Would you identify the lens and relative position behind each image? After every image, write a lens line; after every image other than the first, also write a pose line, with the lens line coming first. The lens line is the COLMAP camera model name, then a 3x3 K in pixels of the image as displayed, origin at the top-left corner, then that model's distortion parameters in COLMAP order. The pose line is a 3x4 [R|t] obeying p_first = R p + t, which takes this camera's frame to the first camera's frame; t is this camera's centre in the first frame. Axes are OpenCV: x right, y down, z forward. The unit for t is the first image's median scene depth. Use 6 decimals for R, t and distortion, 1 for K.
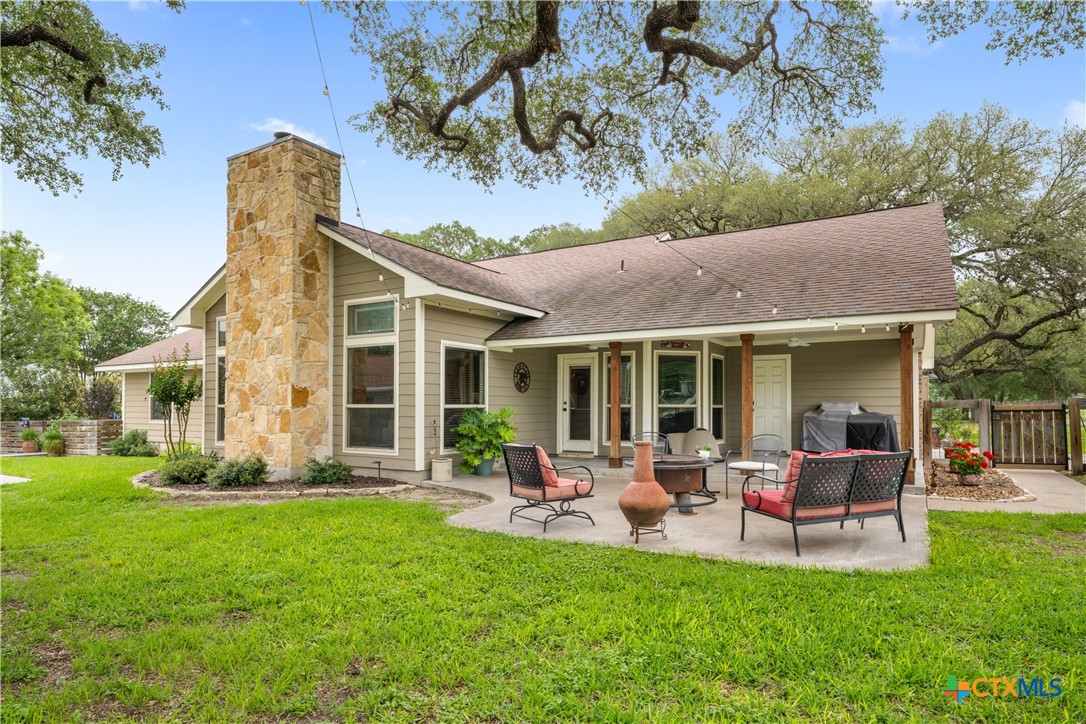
lens RADIAL K [[599.4, 0, 543.4], [0, 599.4, 369.6], [0, 0, 1]] dist [0.000091, -0.000112]
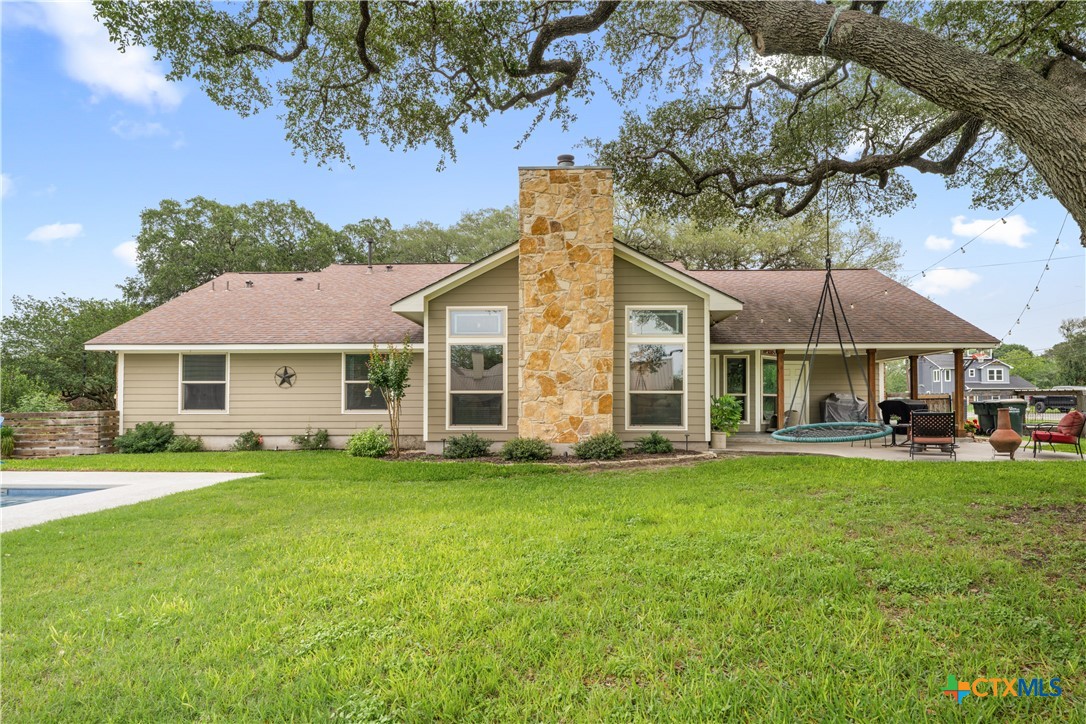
lens RADIAL K [[599.4, 0, 542.0], [0, 599.4, 360.3], [0, 0, 1]] dist [0.000091, -0.000112]
pose [[0.878841, 0.034598, 0.475859, -1.057941], [-0.029398, 0.999399, -0.018368, 0.023569], [-0.476209, 0.002153, 0.879329, 0.008928]]
